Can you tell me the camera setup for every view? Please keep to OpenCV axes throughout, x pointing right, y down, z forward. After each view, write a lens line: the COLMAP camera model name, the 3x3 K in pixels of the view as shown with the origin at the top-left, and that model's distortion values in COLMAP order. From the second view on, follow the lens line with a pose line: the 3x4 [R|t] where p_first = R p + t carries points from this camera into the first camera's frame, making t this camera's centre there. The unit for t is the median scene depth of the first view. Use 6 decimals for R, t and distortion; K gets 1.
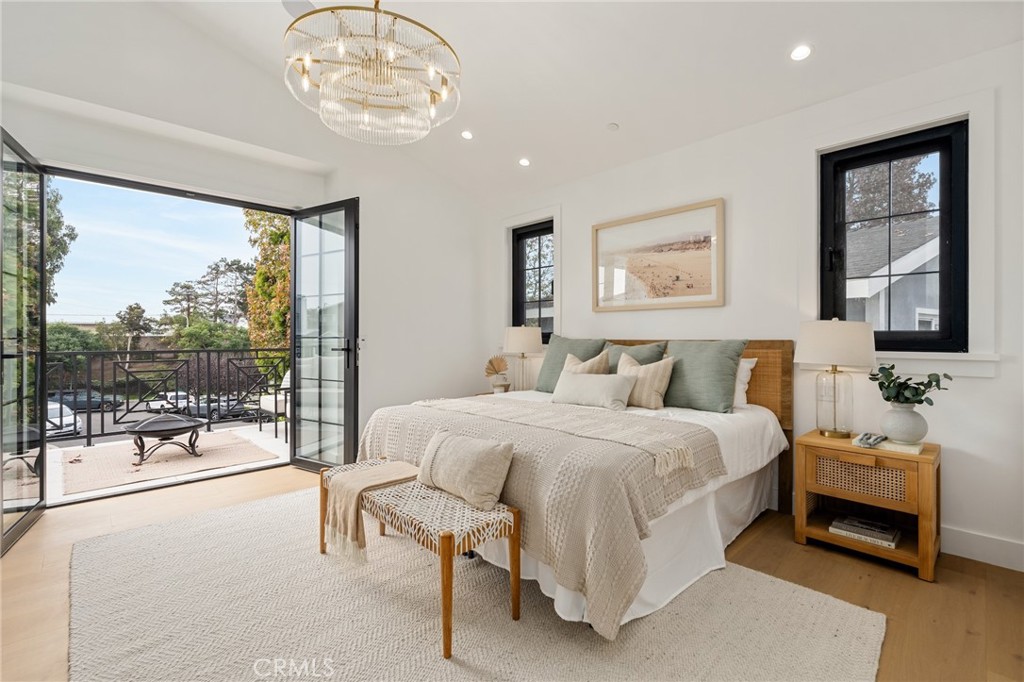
lens RADIAL K [[456.1, 0, 510.8], [0, 456.1, 337.6], [0, 0, 1]] dist [-0.003715, 0.000339]
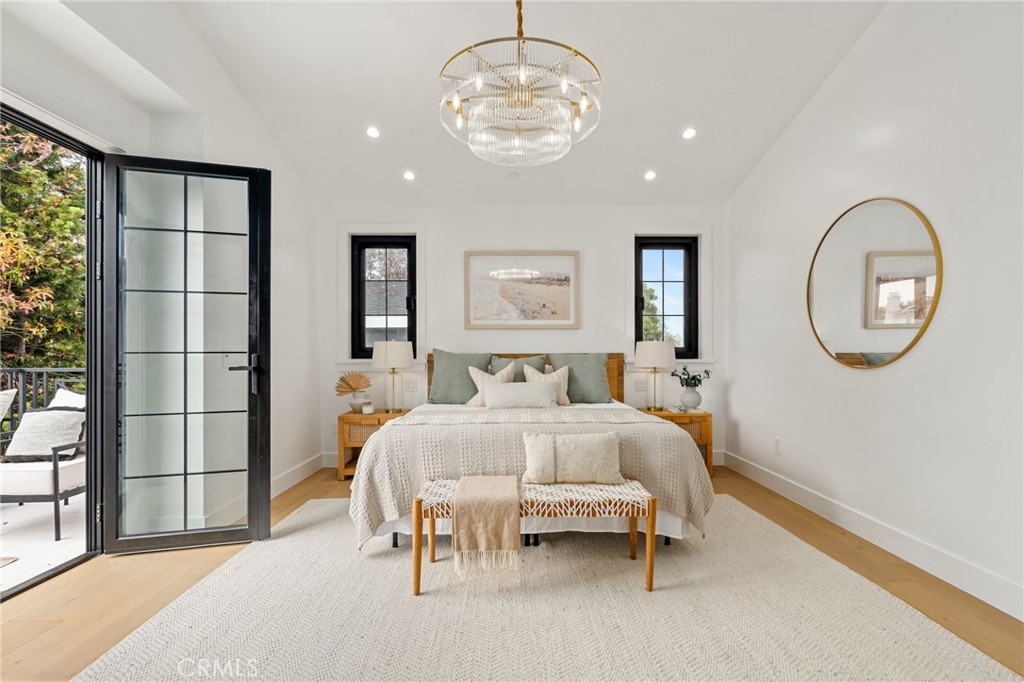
lens RADIAL K [[456.1, 0, 518.6], [0, 456.1, 356.9], [0, 0, 1]] dist [-0.003715, 0.000339]
pose [[0.680179, -0.010691, 0.732968, -0.748773], [0.003313, 0.999928, 0.011511, -0.000242], [-0.733039, -0.005402, 0.680165, 0.204358]]
